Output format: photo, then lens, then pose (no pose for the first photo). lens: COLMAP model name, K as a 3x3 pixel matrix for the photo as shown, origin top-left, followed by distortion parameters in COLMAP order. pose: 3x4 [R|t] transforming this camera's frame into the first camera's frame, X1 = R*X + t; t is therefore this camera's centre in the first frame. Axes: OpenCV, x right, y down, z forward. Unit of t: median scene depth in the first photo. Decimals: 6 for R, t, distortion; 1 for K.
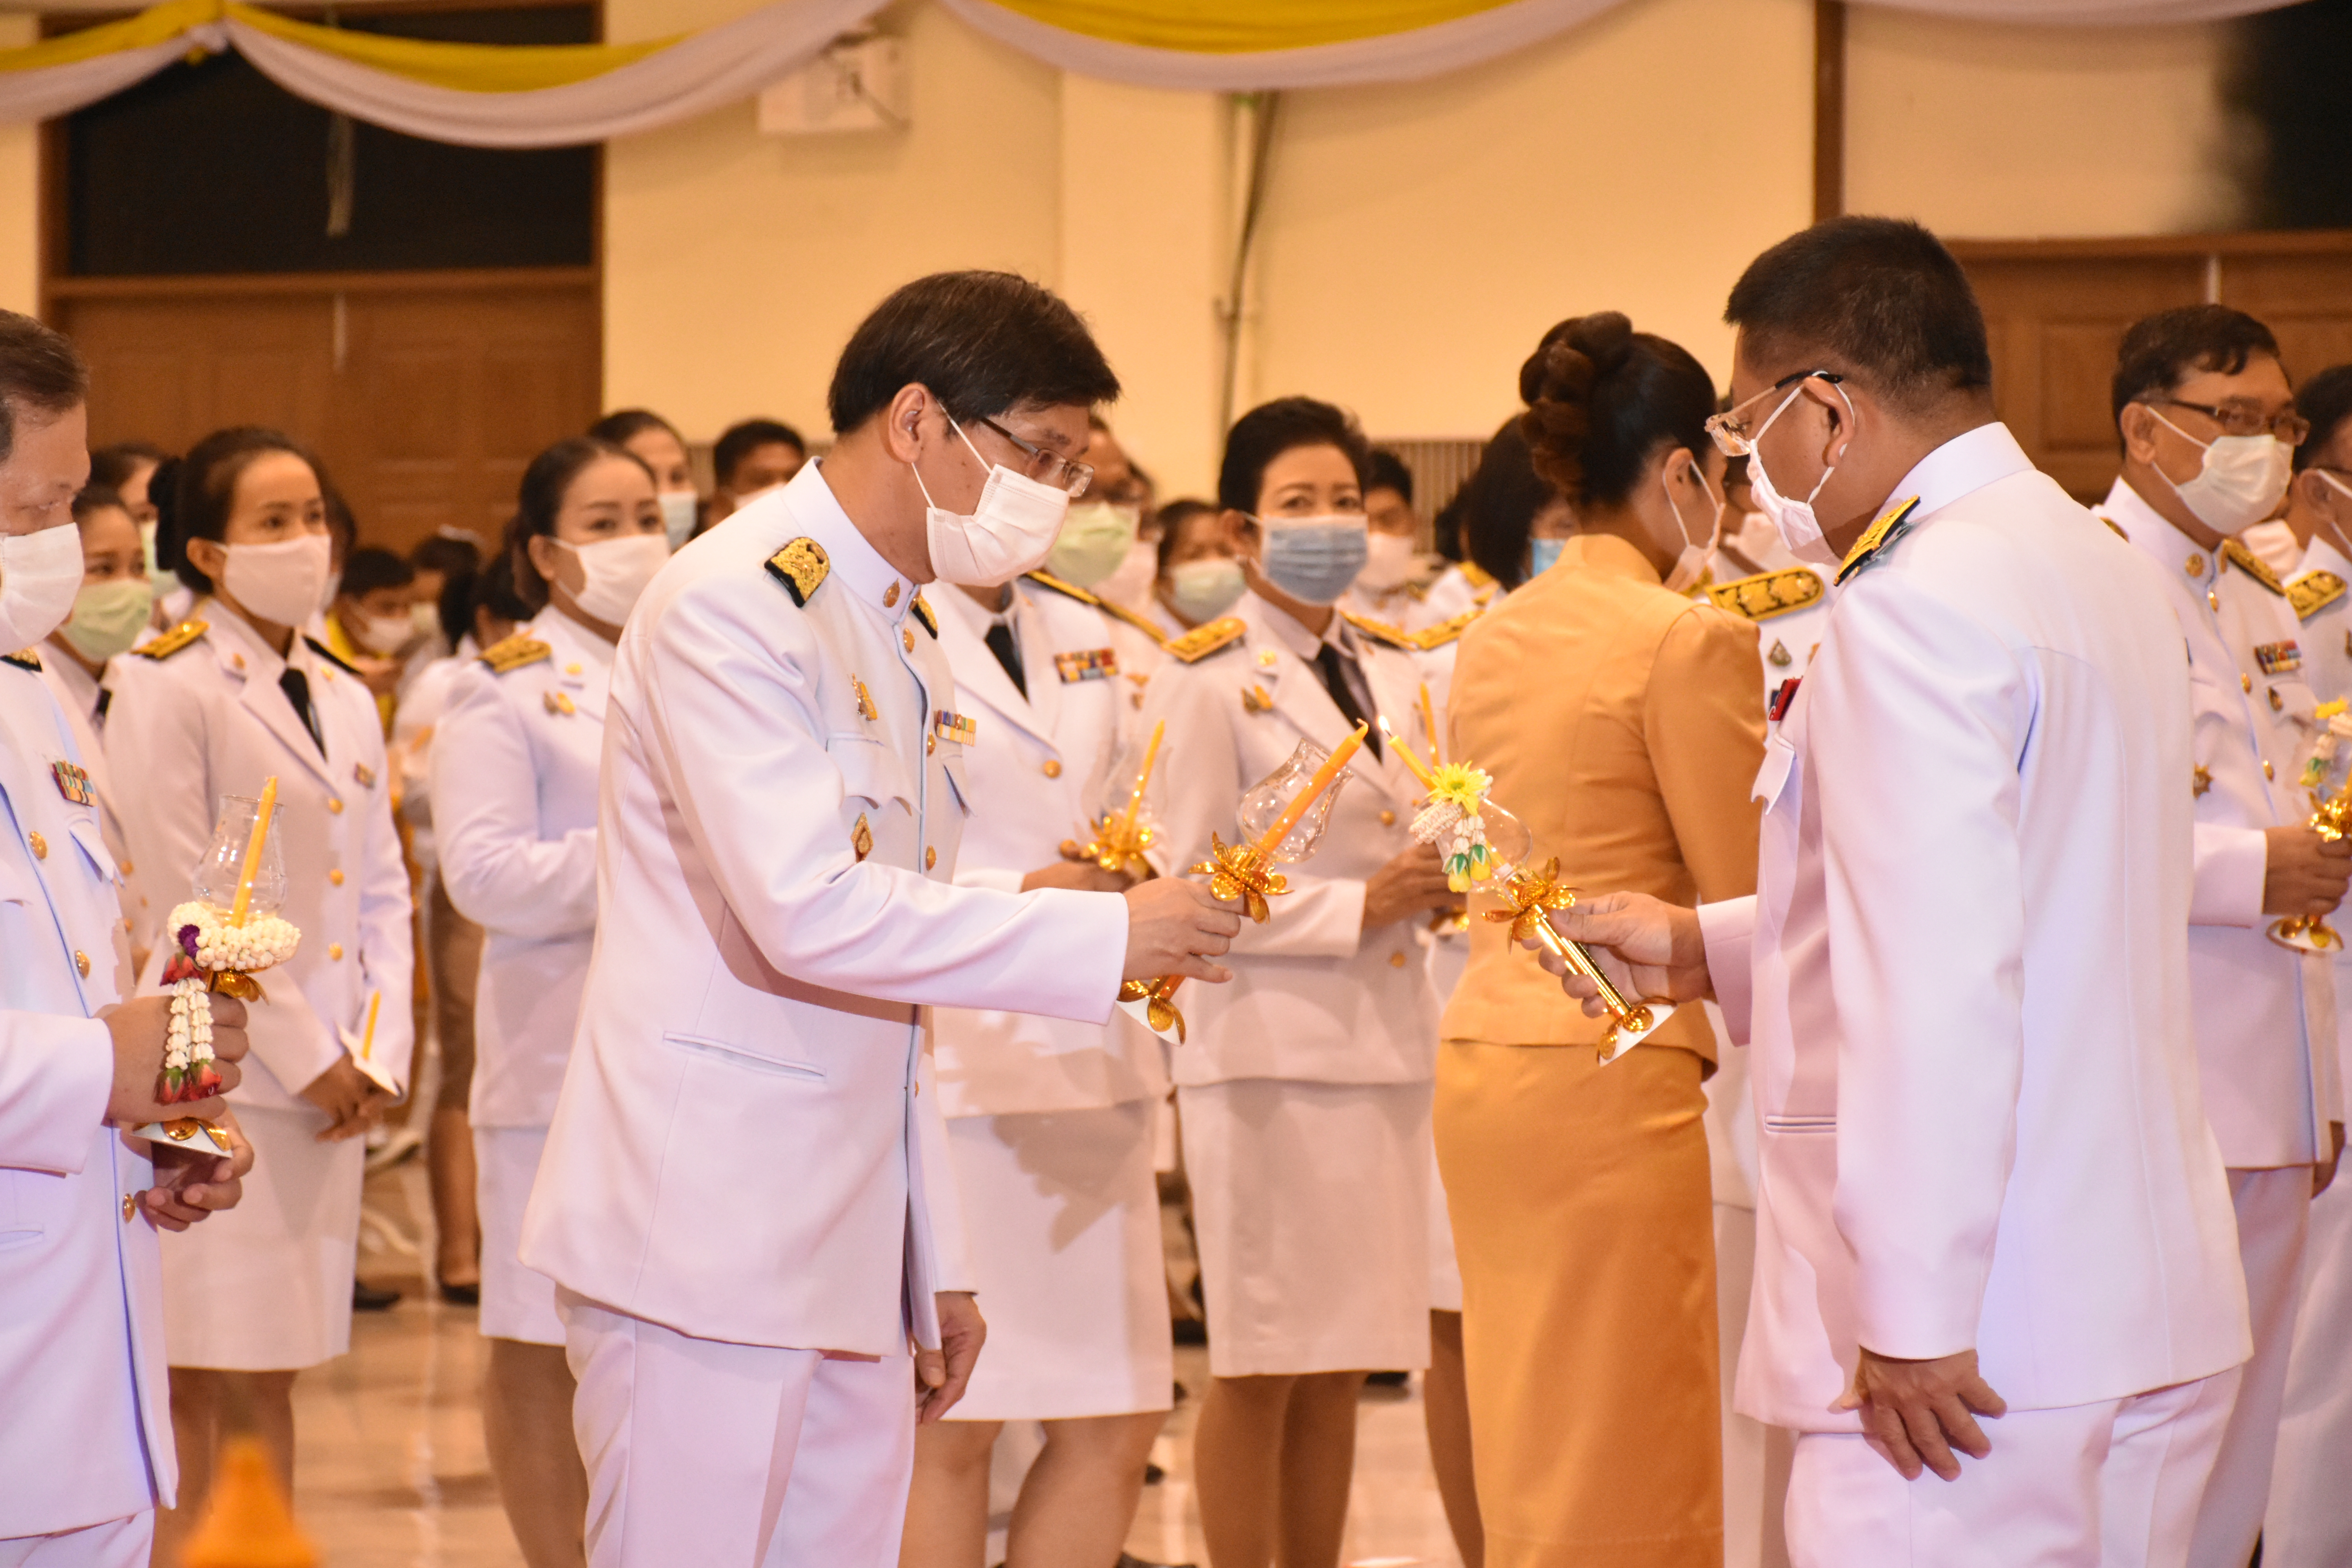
lens RADIAL K [[8829.4, 0, 1088.2], [0, 8829.4, 705.3], [0, 0, 1]] dist [0.078701, 0.000000]
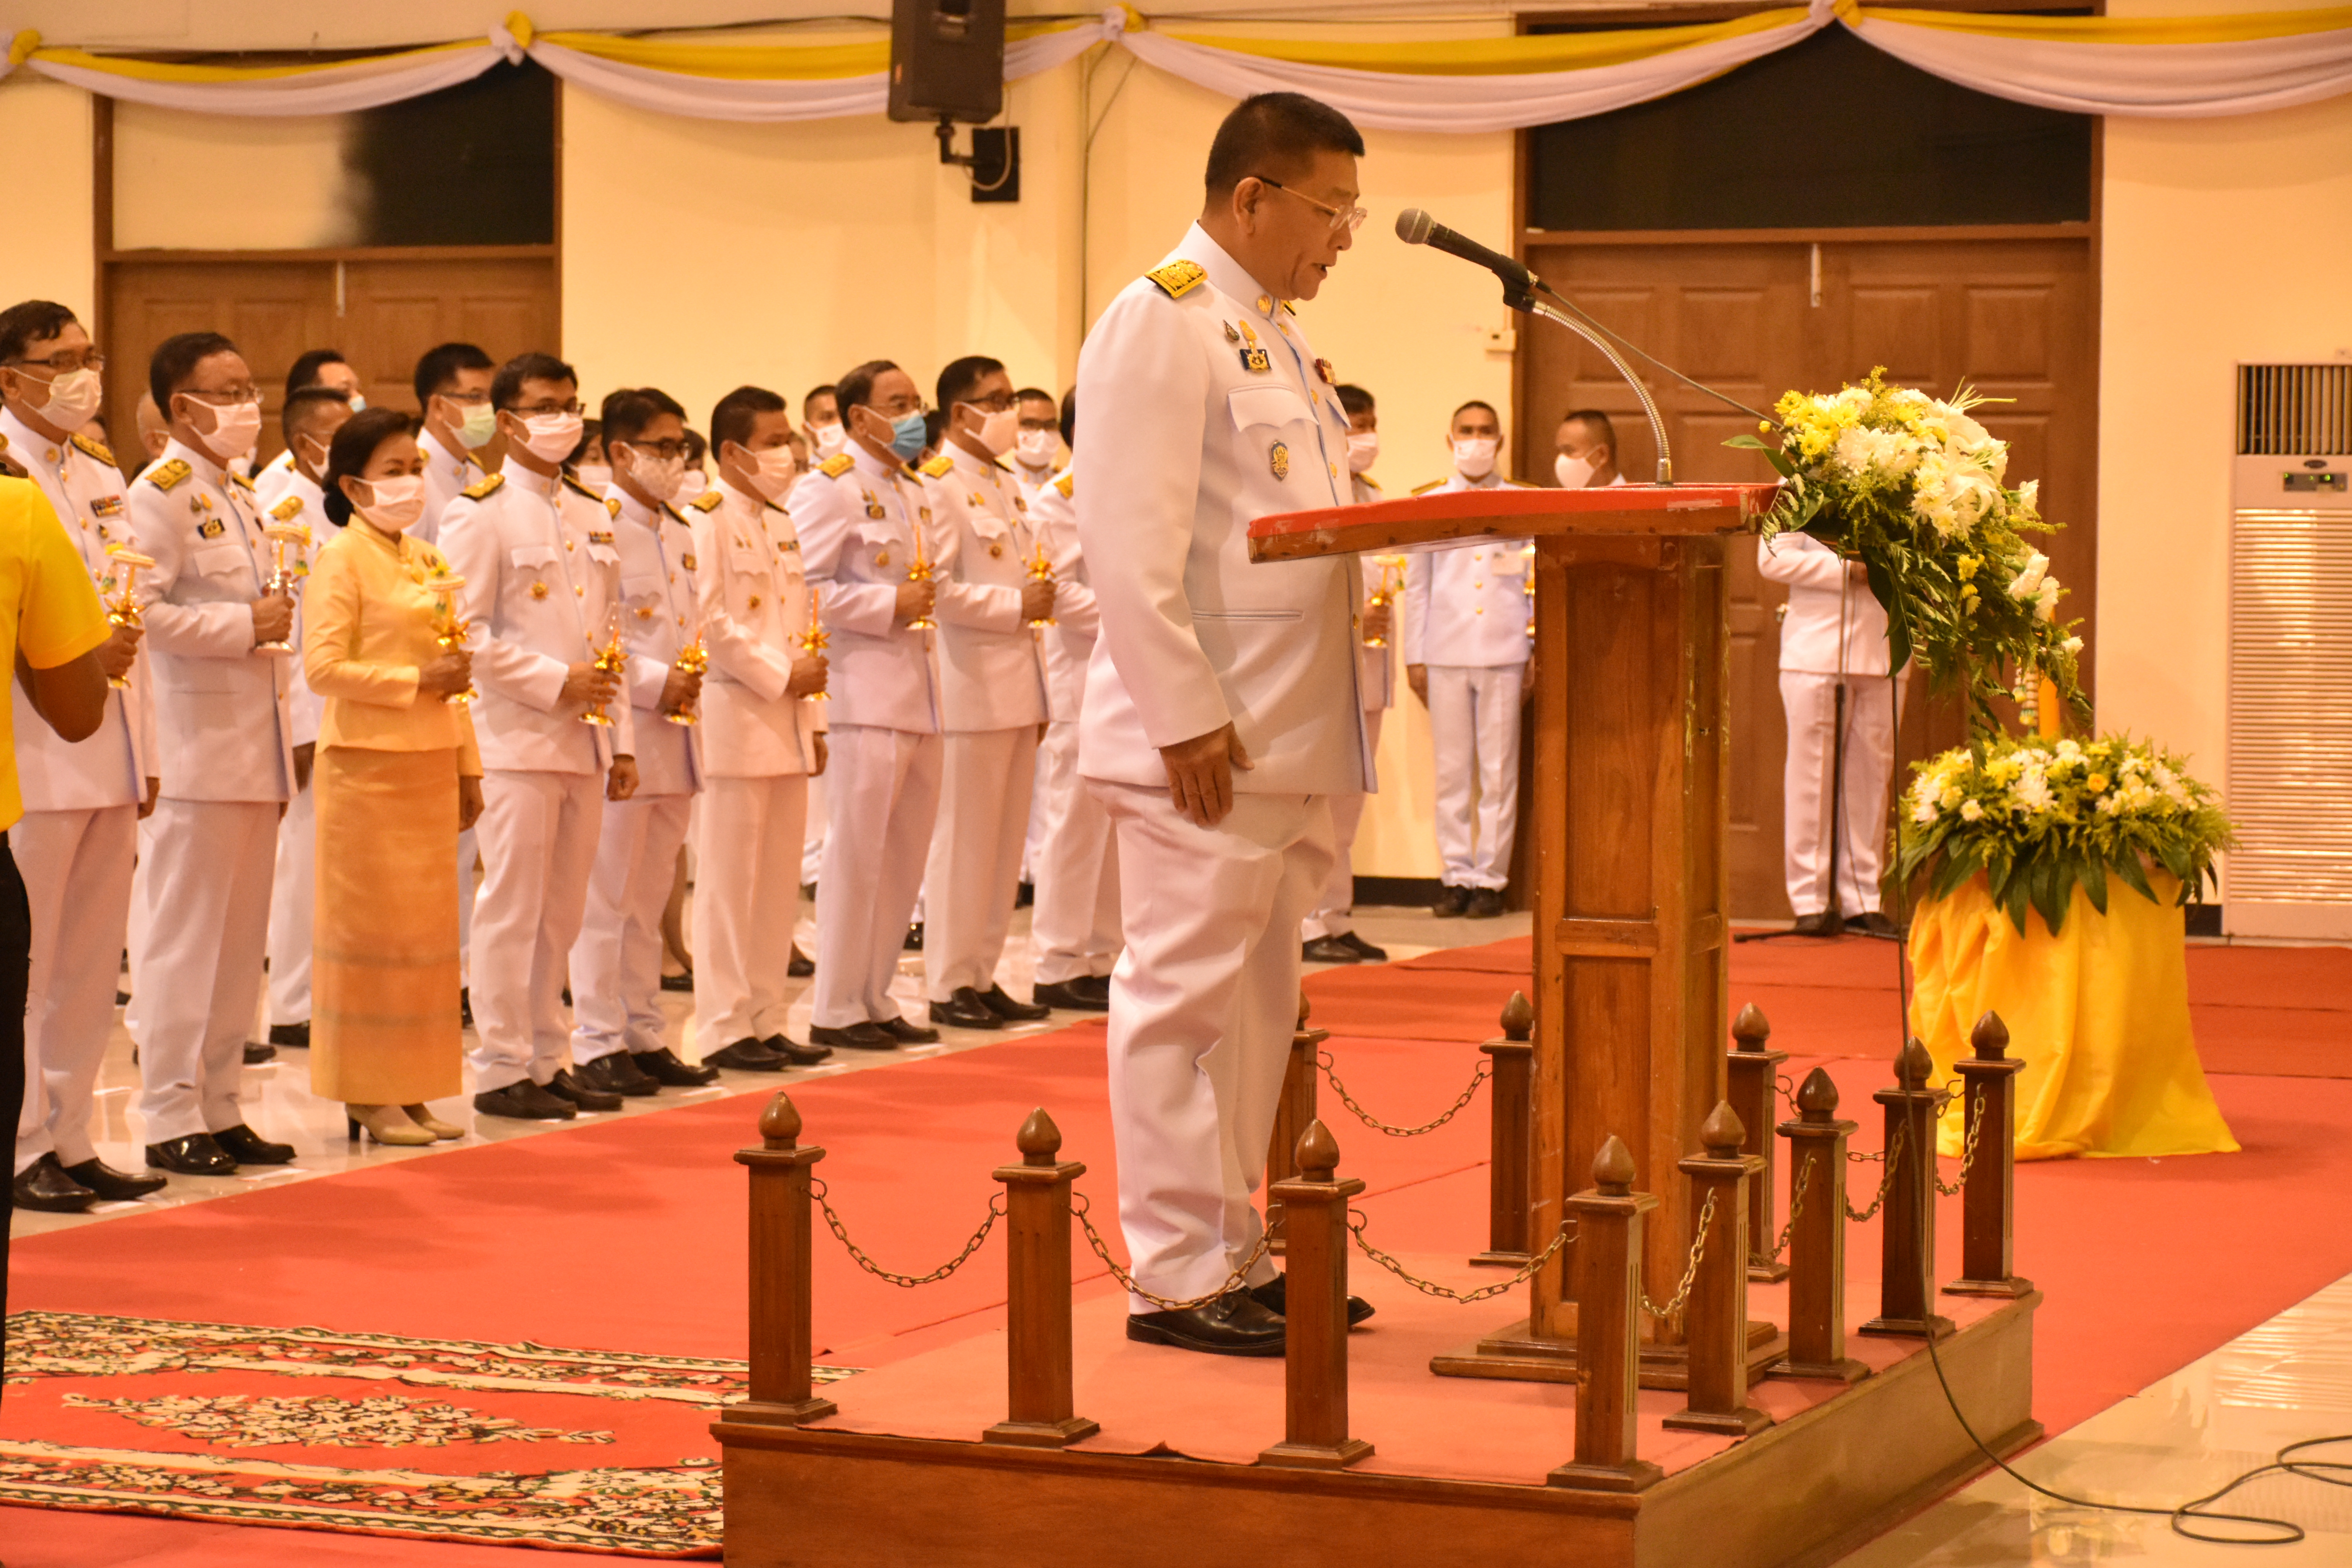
lens RADIAL K [[5940.2, 0, 1127.1], [0, 5940.2, 845.4], [0, 0, 1]] dist [-0.032753, 0.000000]
pose [[0.979303, -0.010651, 0.202117, 0.046709], [0.000647, 0.998774, 0.049499, 0.001460], [-0.202397, -0.048344, 0.978110, -0.079383]]
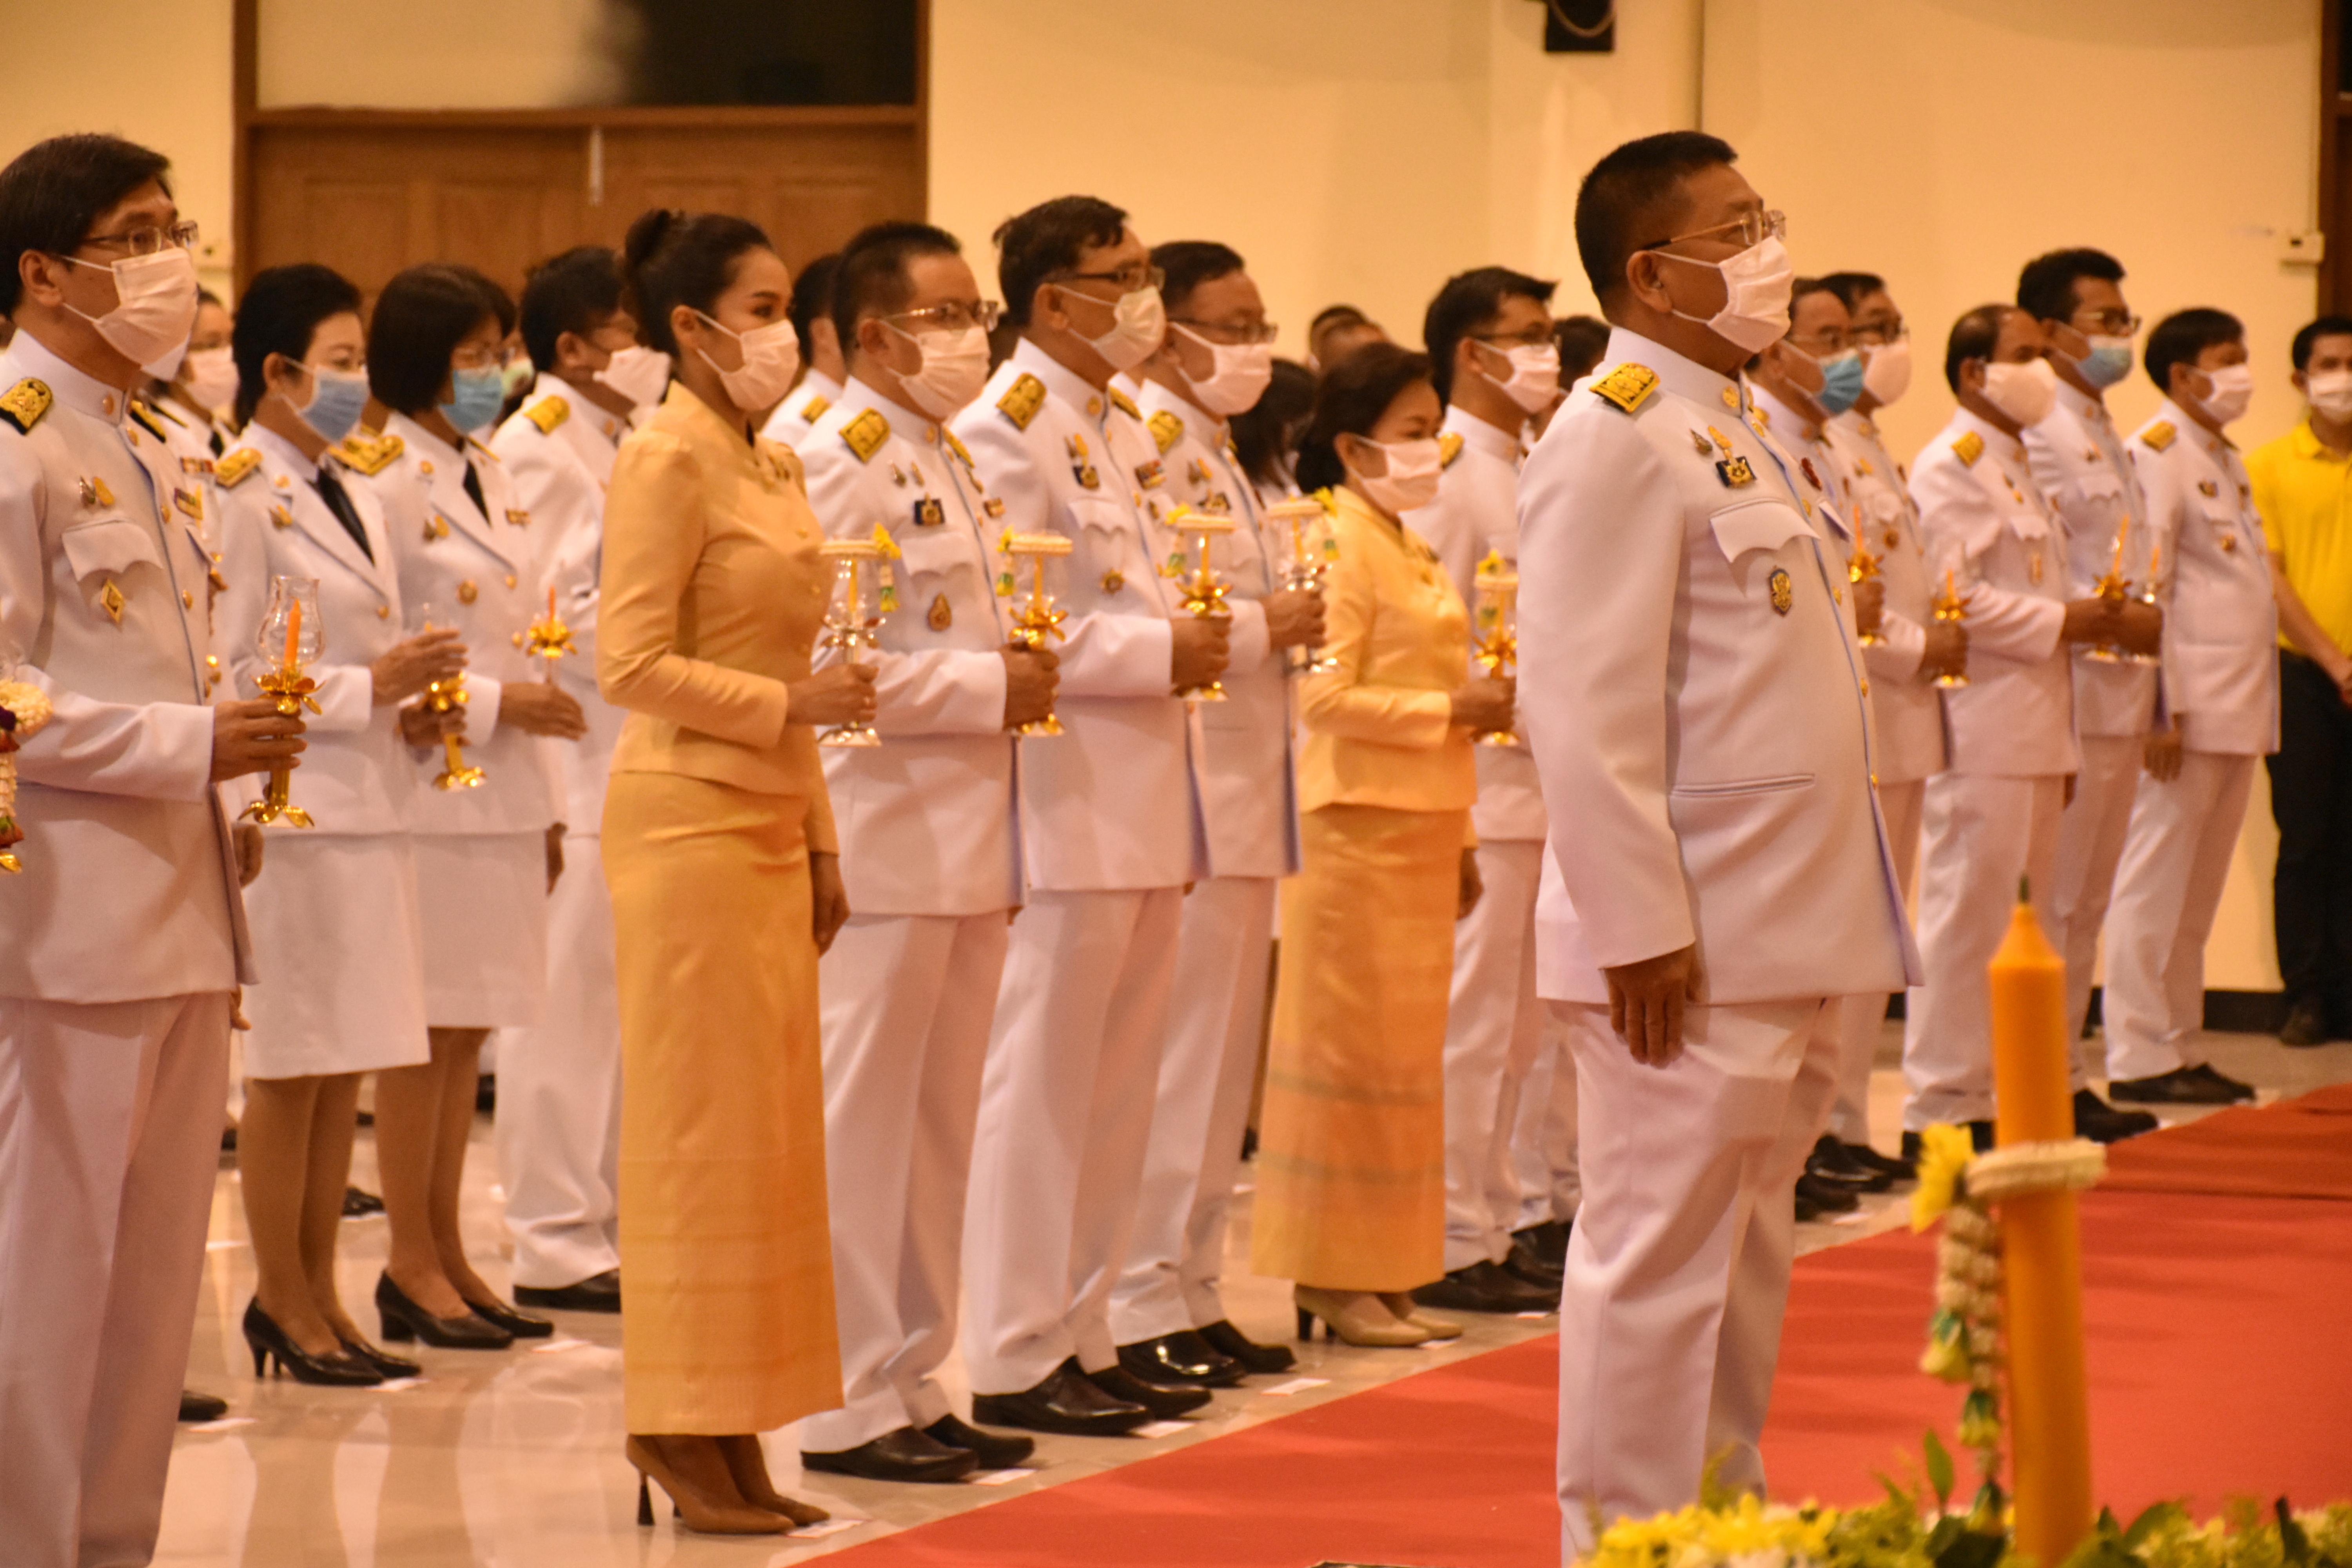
lens RADIAL K [[8608.8, 0, 1034.0], [0, 8608.8, 888.0], [0, 0, 1]] dist [-0.053819, 0.000000]
pose [[0.968032, -0.008209, 0.250691, -0.093525], [-0.002283, 0.999134, 0.041535, 0.000868], [-0.250815, -0.040779, 0.967176, -0.087858]]
